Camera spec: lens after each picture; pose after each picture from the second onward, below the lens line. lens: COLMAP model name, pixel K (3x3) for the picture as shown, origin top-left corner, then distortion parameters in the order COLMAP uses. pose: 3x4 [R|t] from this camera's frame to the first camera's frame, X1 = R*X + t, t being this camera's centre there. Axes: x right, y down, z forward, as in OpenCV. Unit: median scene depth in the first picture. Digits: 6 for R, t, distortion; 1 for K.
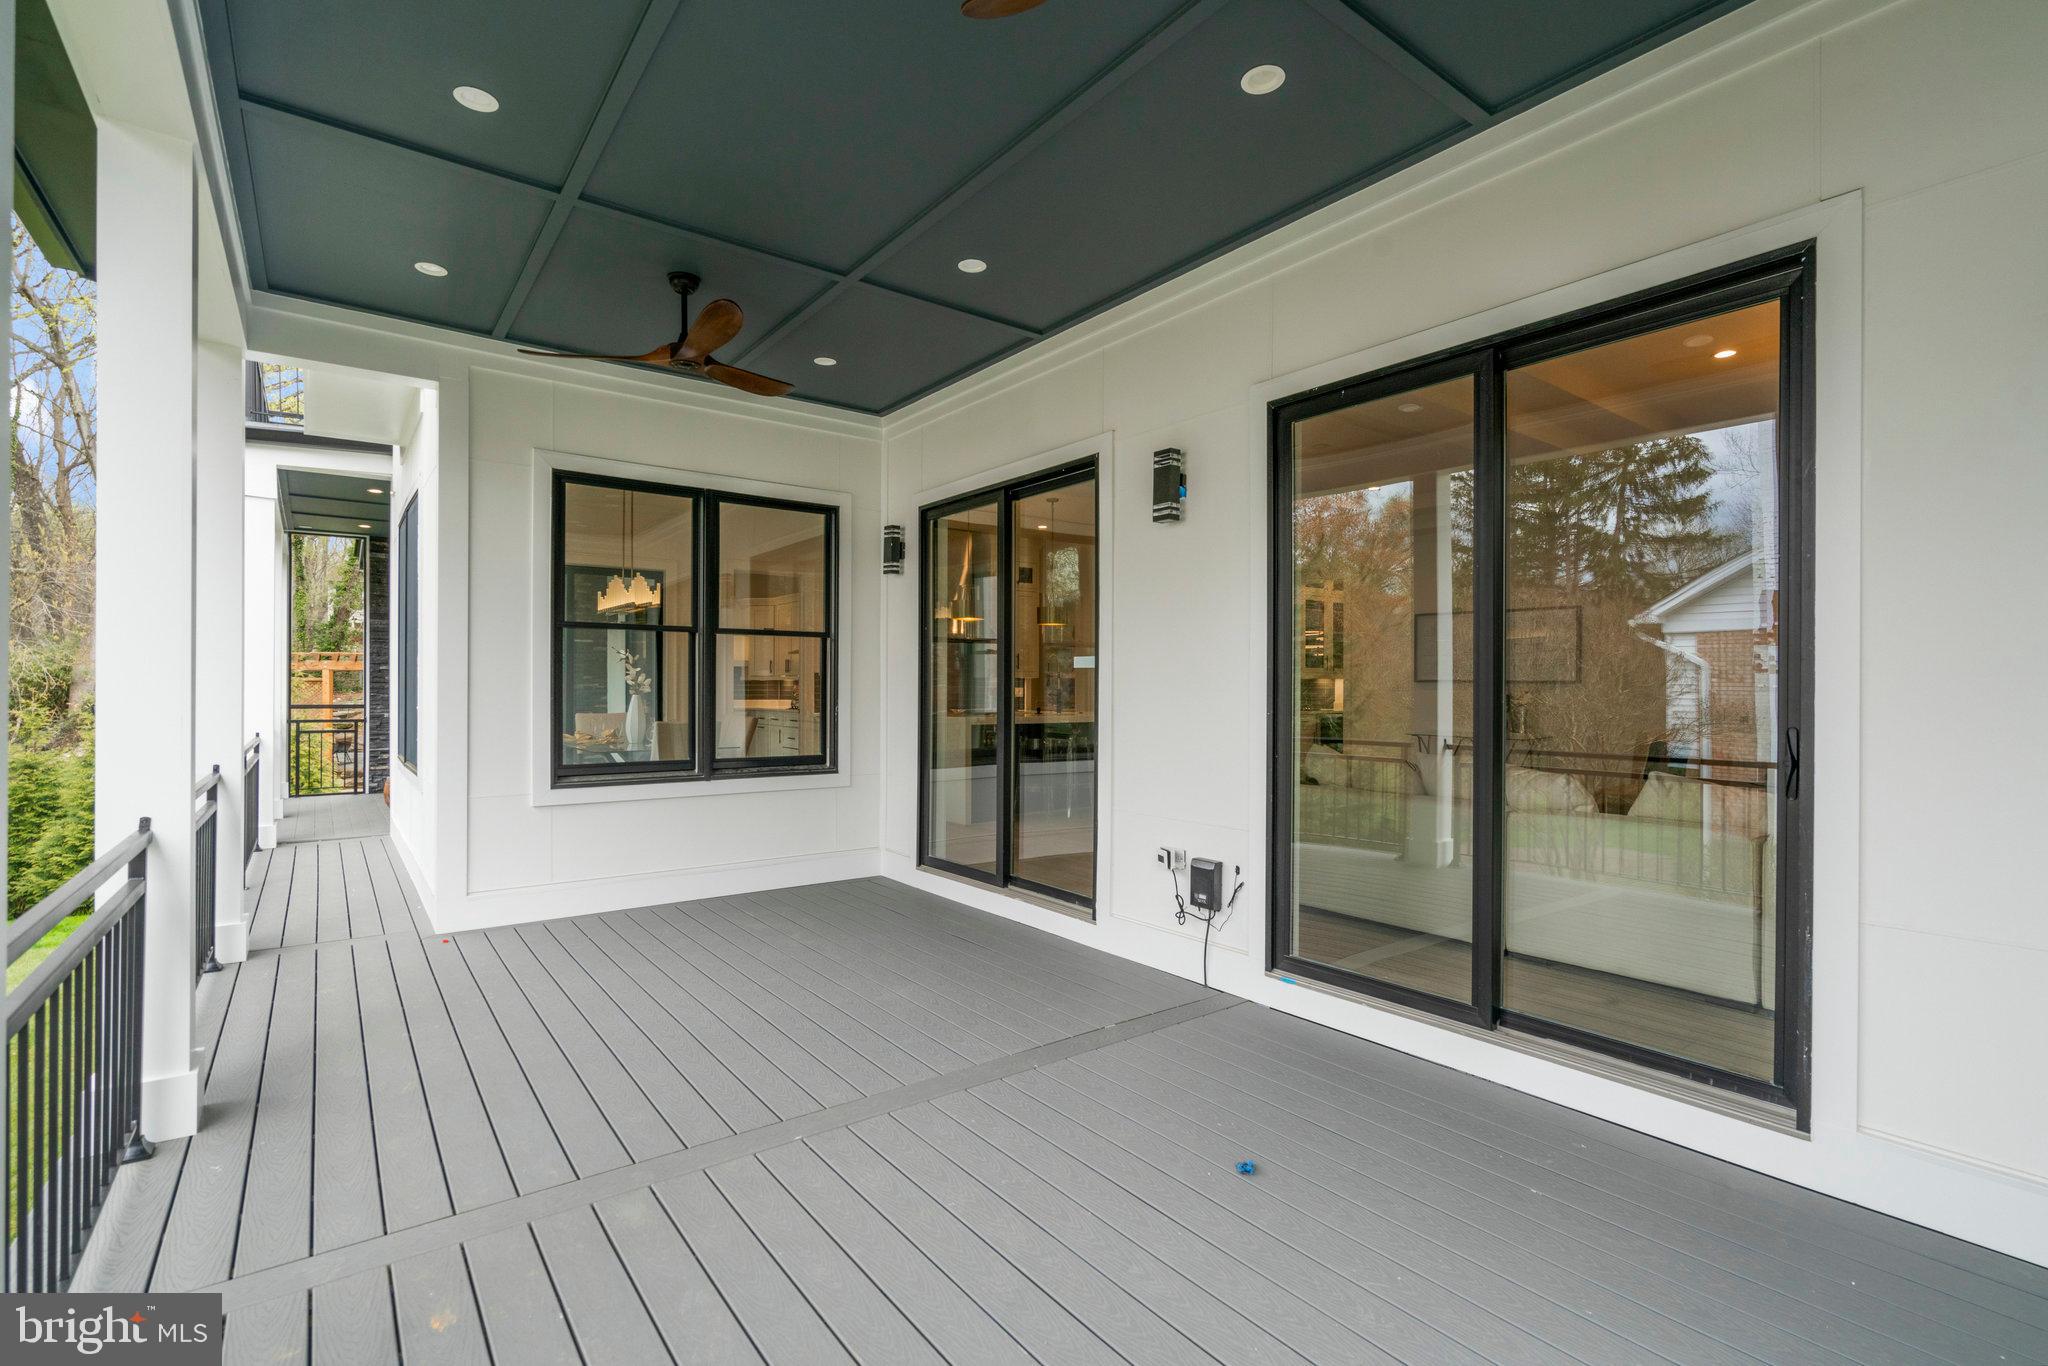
lens RADIAL K [[936.7, 0, 1026.9], [0, 936.7, 687.2], [0, 0, 1]] dist [-0.035575, 0.005999]
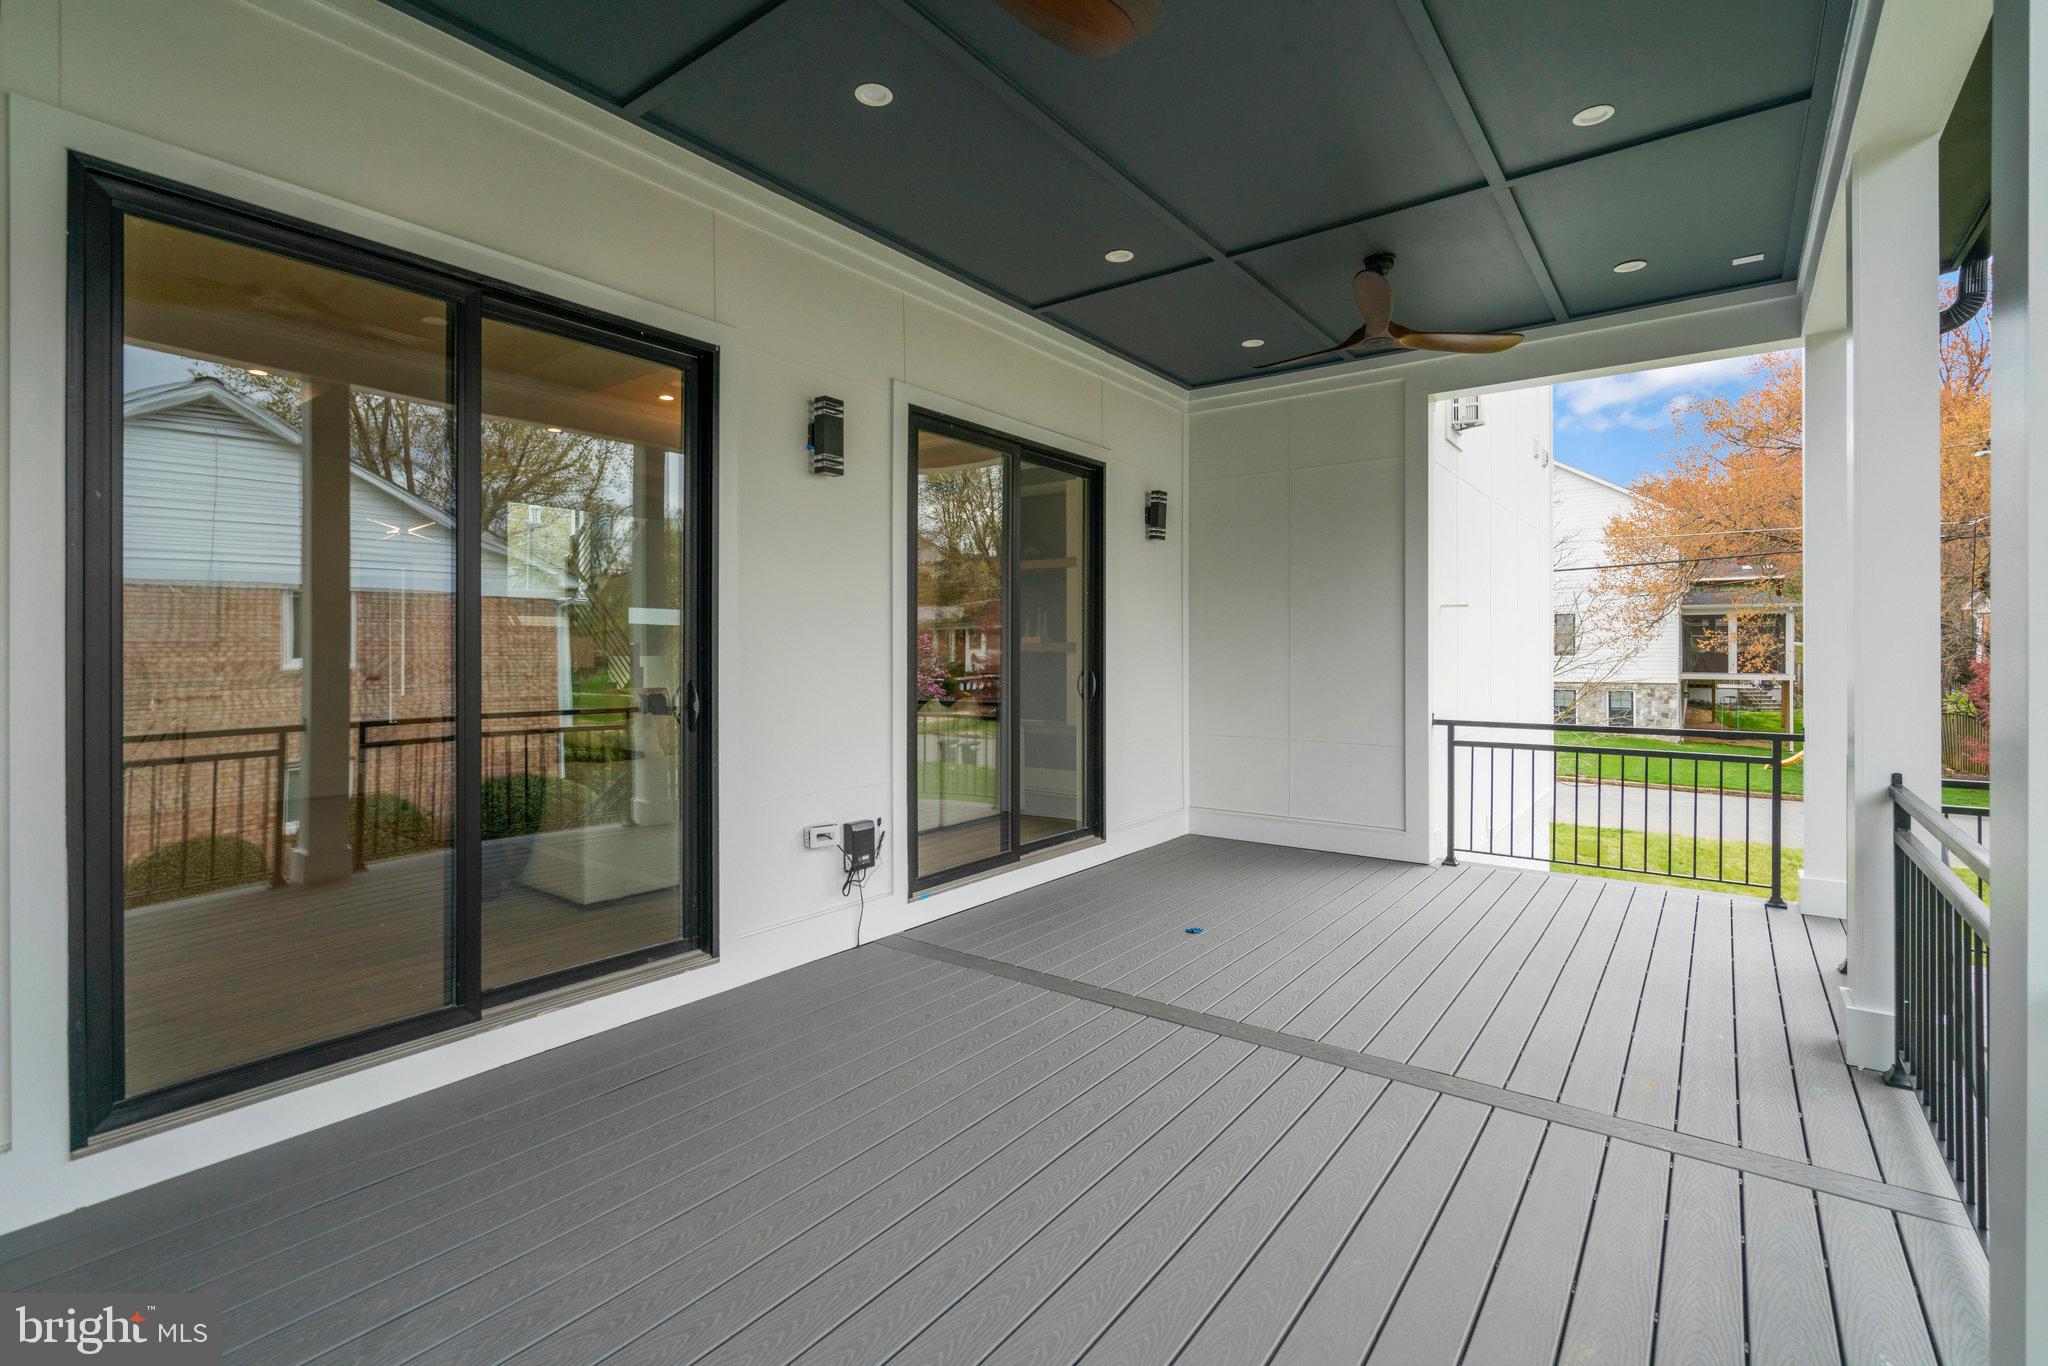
lens RADIAL K [[936.7, 0, 1040.3], [0, 936.7, 642.3], [0, 0, 1]] dist [-0.035575, 0.005999]
pose [[-0.294658, 0.009290, 0.955558, -0.630157], [0.000146, 0.999953, -0.009676, 0.000878], [-0.955603, -0.002712, -0.294646, 0.841355]]
